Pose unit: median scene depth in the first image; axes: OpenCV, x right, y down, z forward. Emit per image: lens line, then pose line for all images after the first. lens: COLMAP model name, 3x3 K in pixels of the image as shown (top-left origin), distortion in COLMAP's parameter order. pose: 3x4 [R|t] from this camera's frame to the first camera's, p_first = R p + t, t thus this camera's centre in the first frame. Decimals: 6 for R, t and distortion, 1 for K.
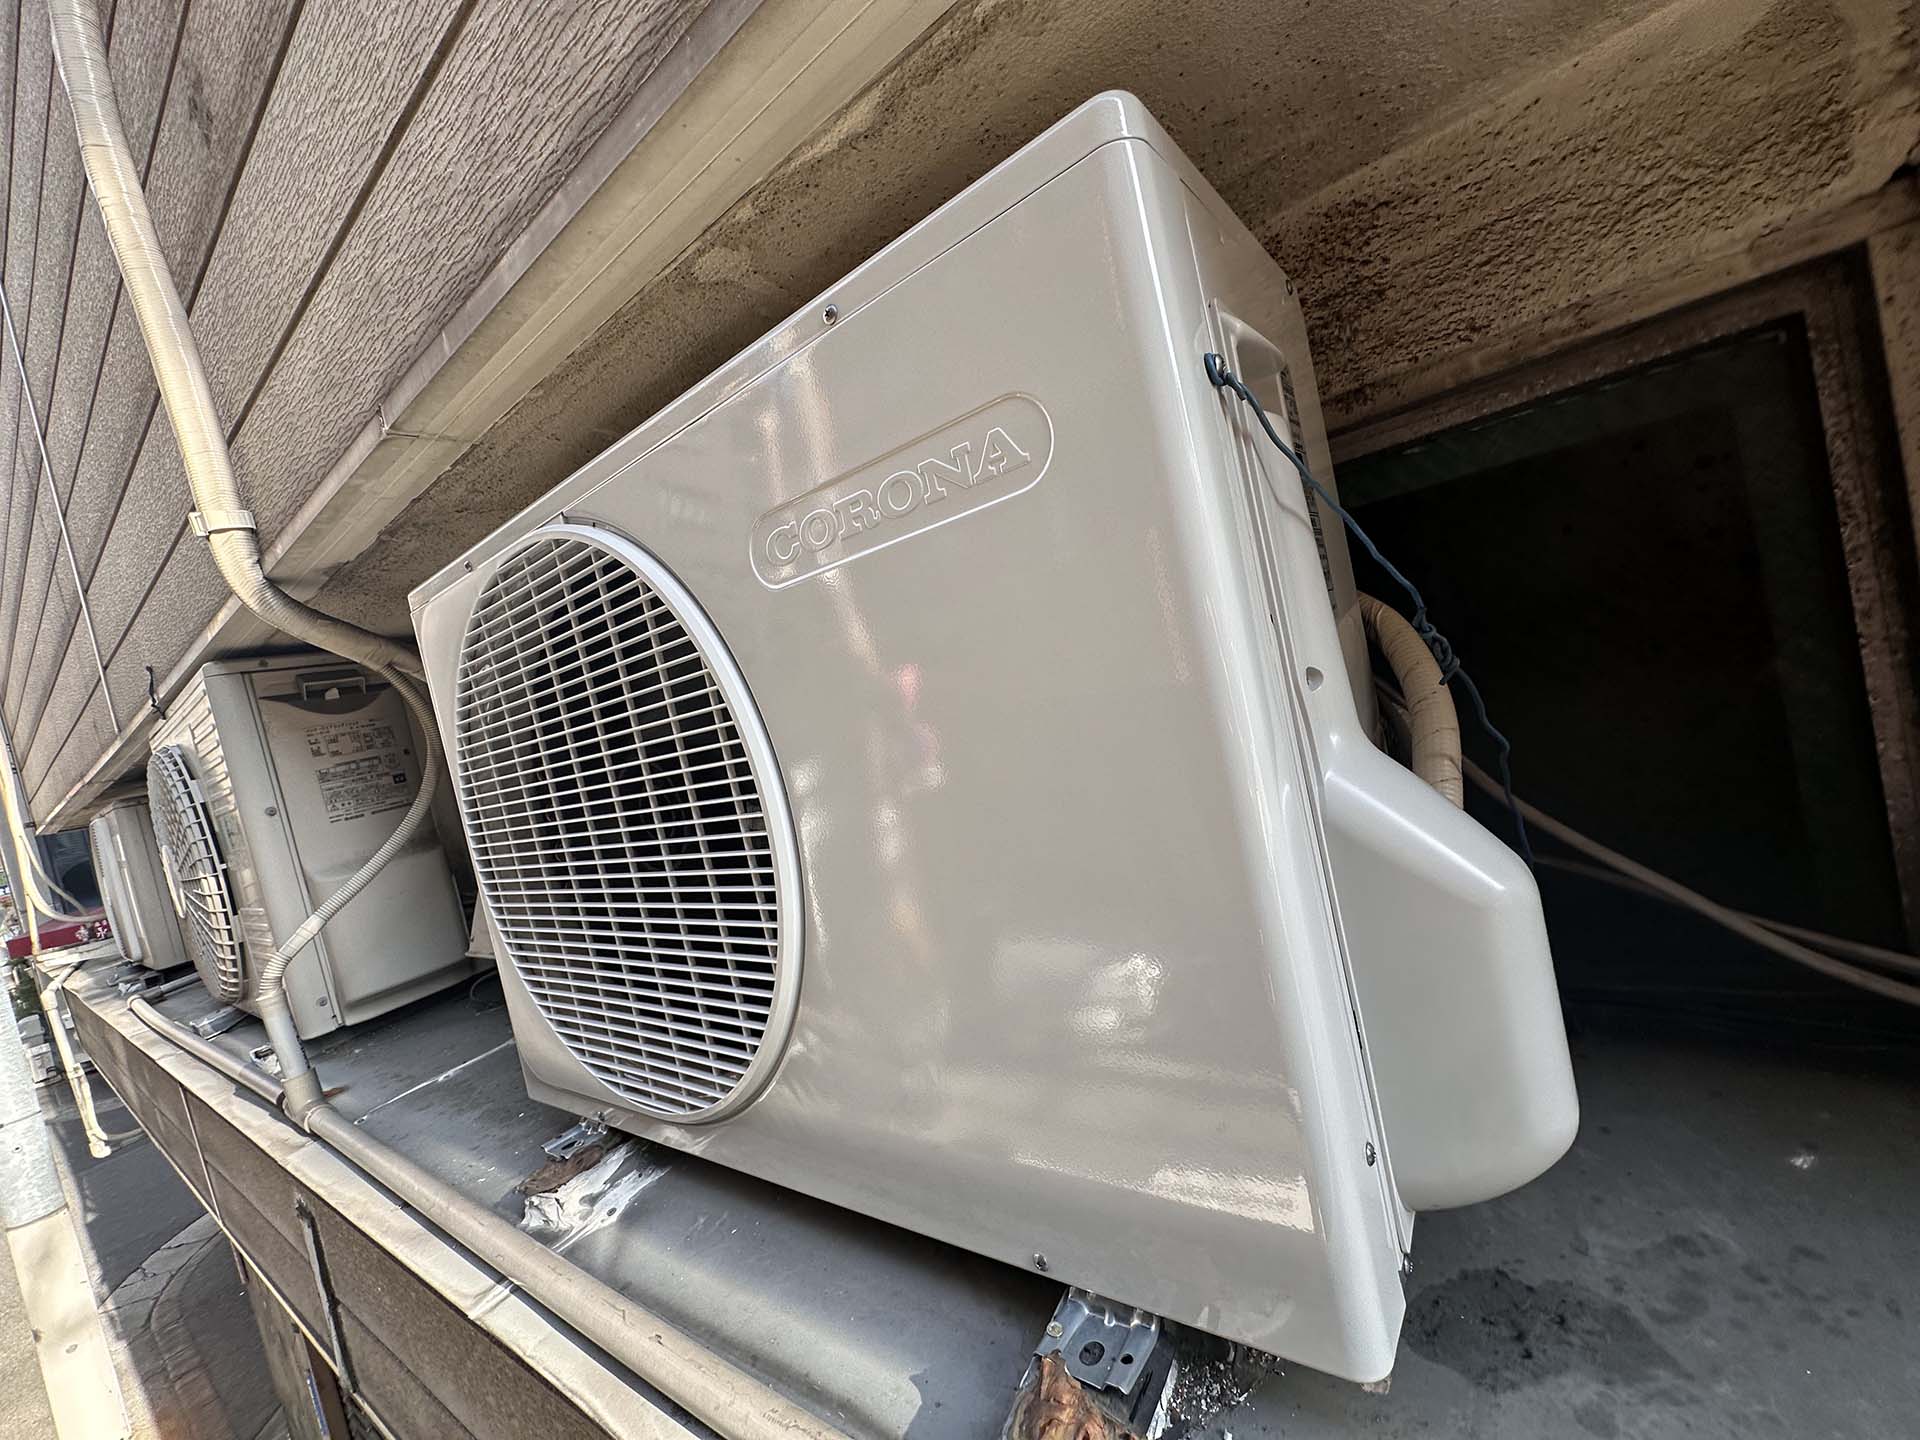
lens RADIAL K [[770.9, 0, 950.8], [0, 770.9, 723.3], [0, 0, 1]] dist [0.000257, 0.000166]
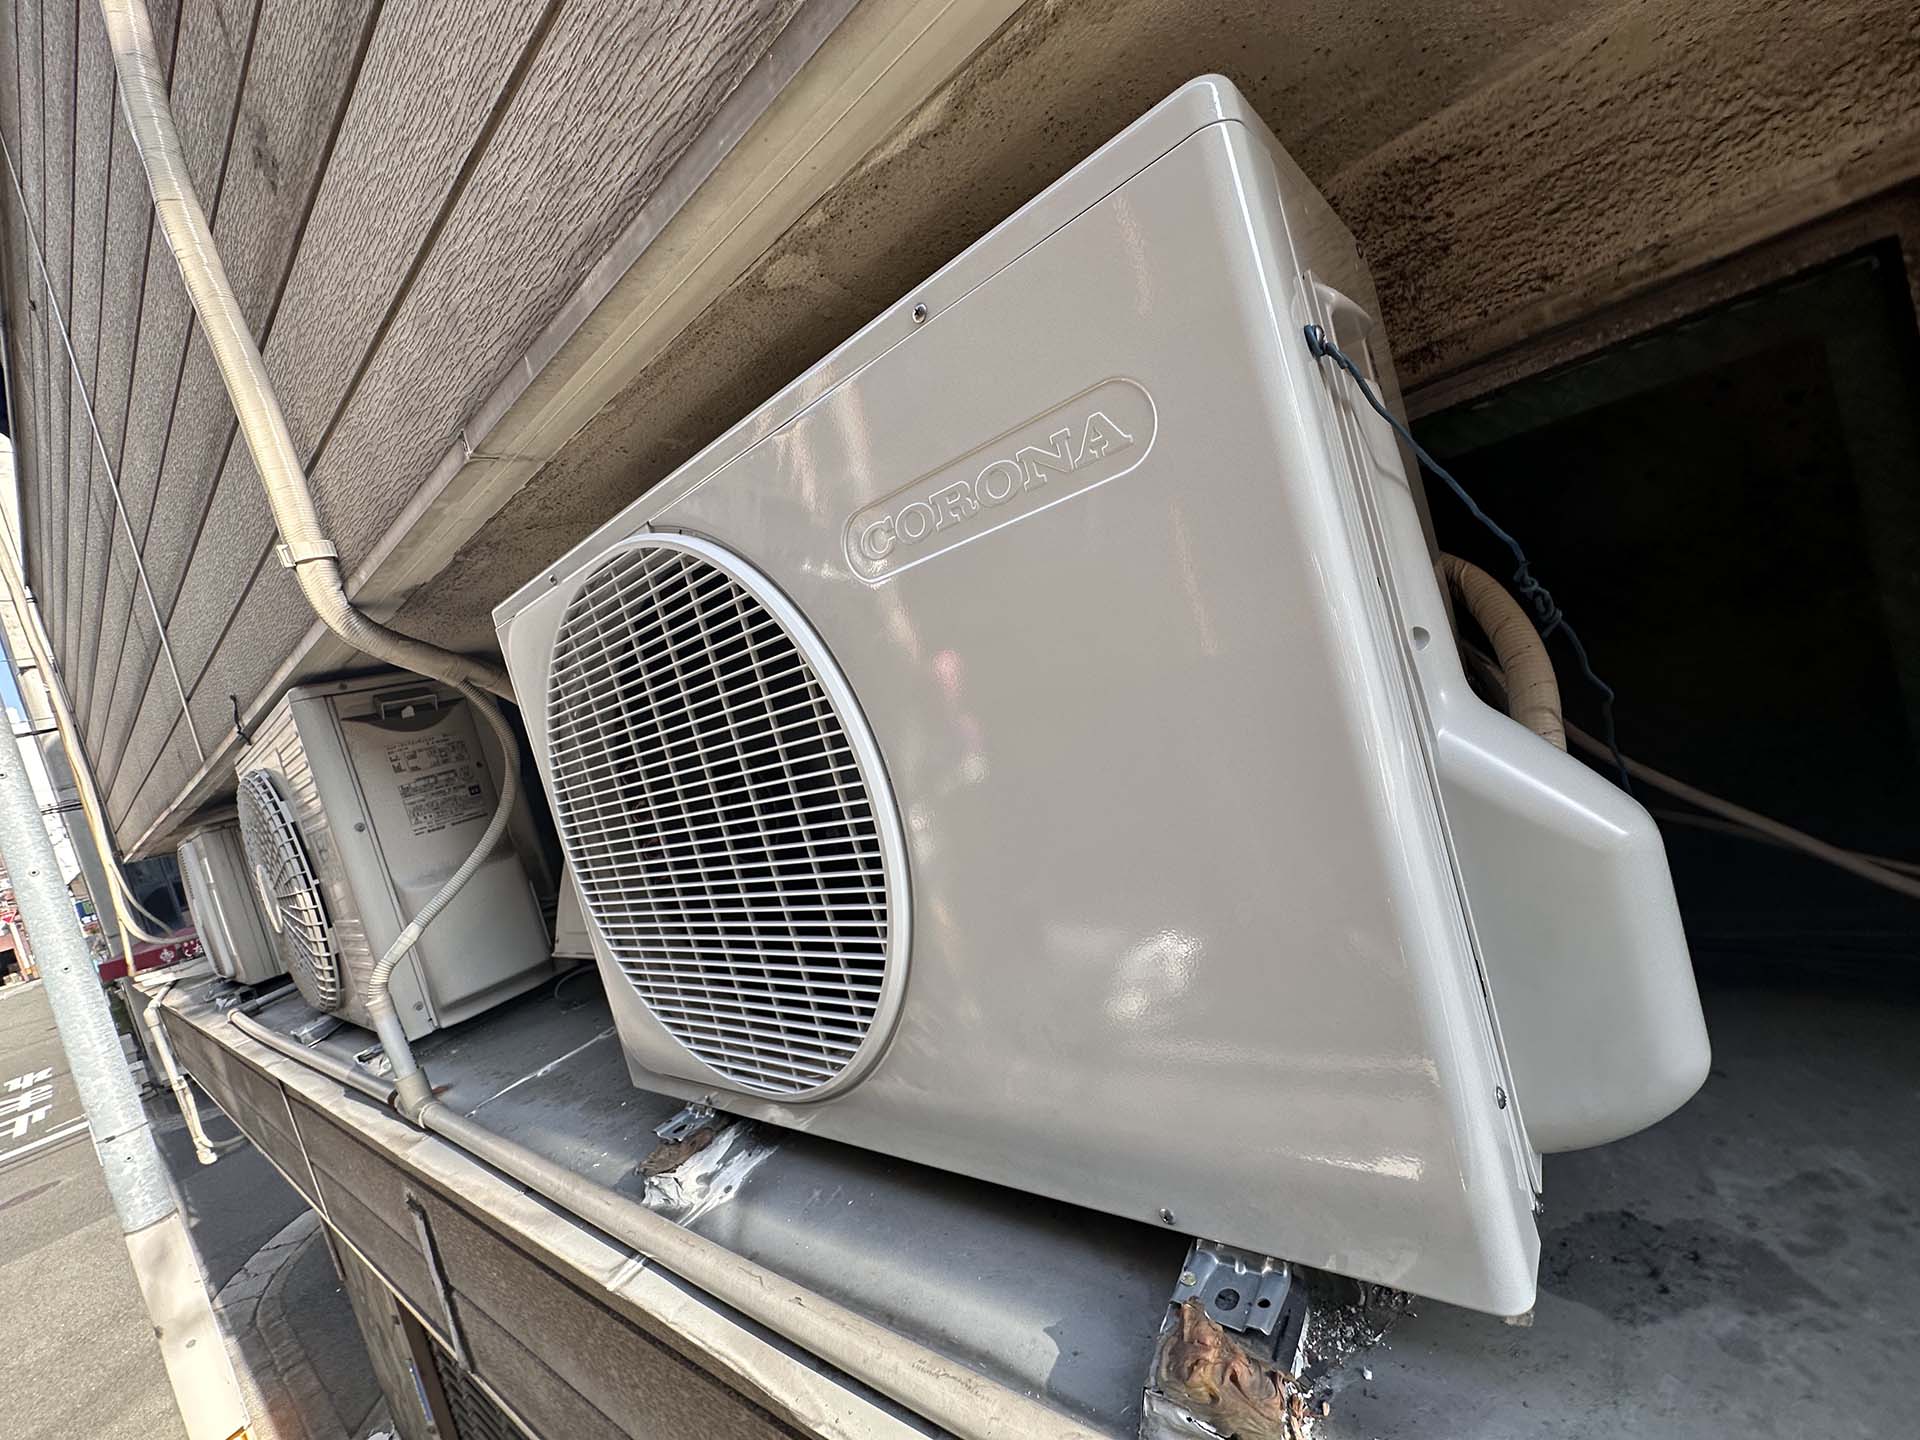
lens RADIAL K [[770.9, 0, 950.8], [0, 770.9, 723.3], [0, 0, 1]] dist [0.000257, 0.000166]
pose [[0.997810, -0.053138, -0.039390, -0.073294], [0.053732, 0.998455, 0.014182, 0.004343], [0.038575, -0.016267, 0.999123, -0.027748]]
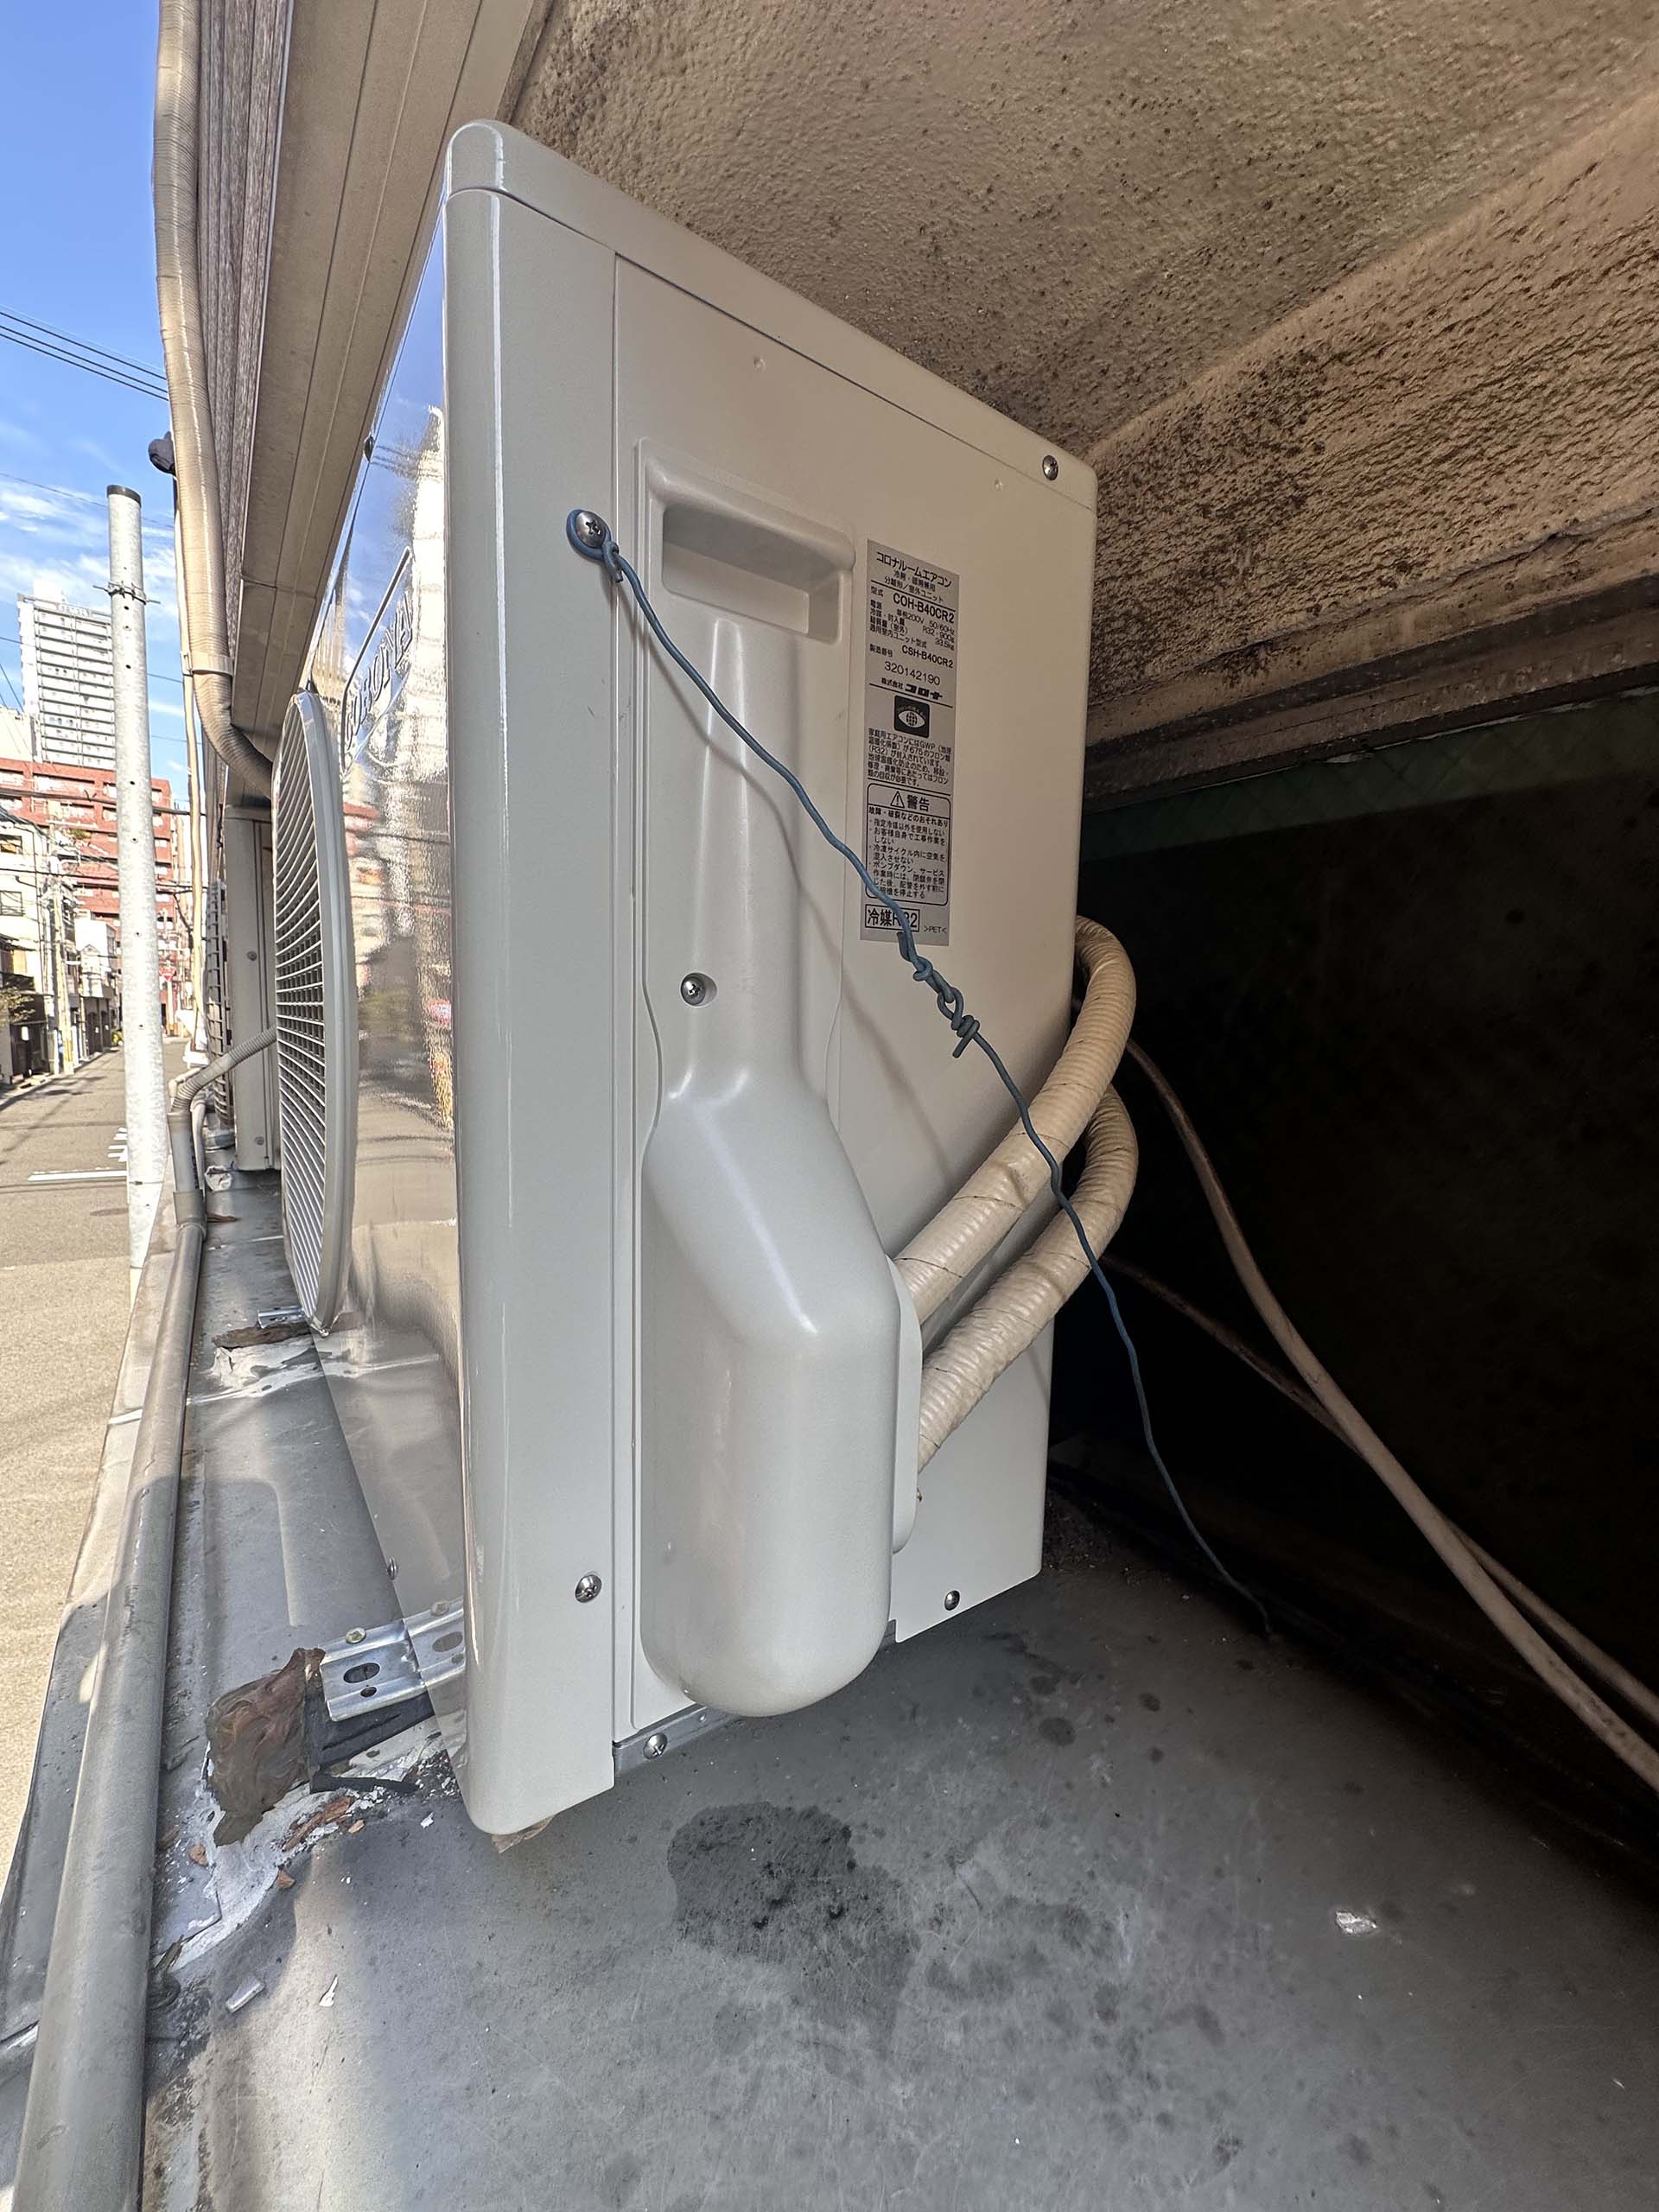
lens RADIAL K [[888.1, 0, 829.5], [0, 888.1, 1106.0], [0, 0, 1]] dist [0.000257, 0.000166]
pose [[0.920521, 0.269865, -0.282513, 0.552789], [-0.246733, 0.962212, 0.115197, -0.050799], [0.302925, -0.036336, 0.952322, 0.140232]]
